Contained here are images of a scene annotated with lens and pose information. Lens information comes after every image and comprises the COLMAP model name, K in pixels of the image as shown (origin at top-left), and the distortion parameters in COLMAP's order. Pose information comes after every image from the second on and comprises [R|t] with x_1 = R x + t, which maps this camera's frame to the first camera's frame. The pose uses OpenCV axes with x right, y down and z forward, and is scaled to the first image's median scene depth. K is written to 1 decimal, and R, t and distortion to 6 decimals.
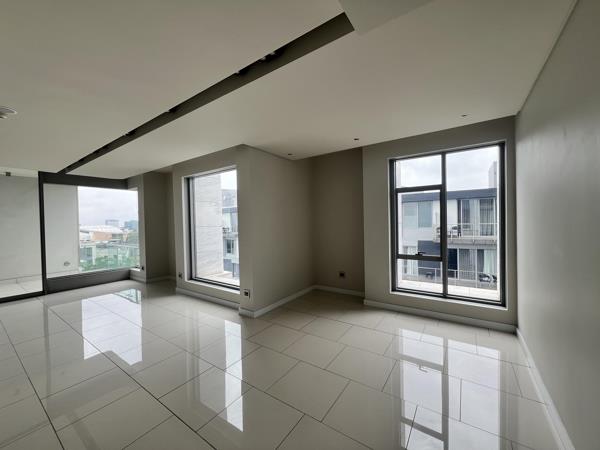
lens RADIAL K [[239.7, 0, 300.0], [0, 239.7, 225.0], [0, 0, 1]] dist [-0.001354, -0.000122]
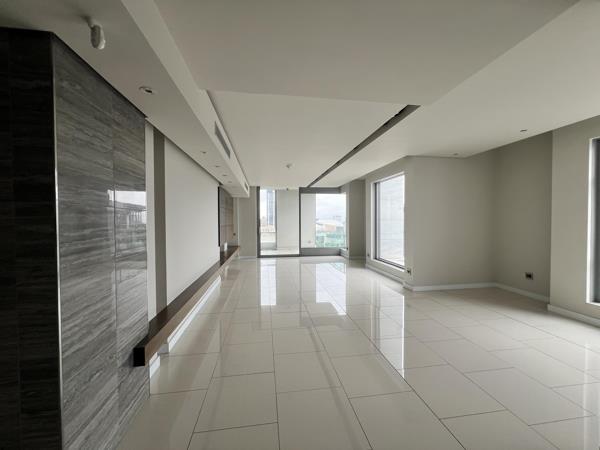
lens RADIAL K [[239.7, 0, 300.0], [0, 239.7, 225.0], [0, 0, 1]] dist [-0.001354, -0.000122]
pose [[0.683275, 0.033937, -0.729372, 0.229923], [-0.022919, 0.999424, 0.025031, 0.014734], [0.729801, -0.000386, 0.683659, -0.222993]]
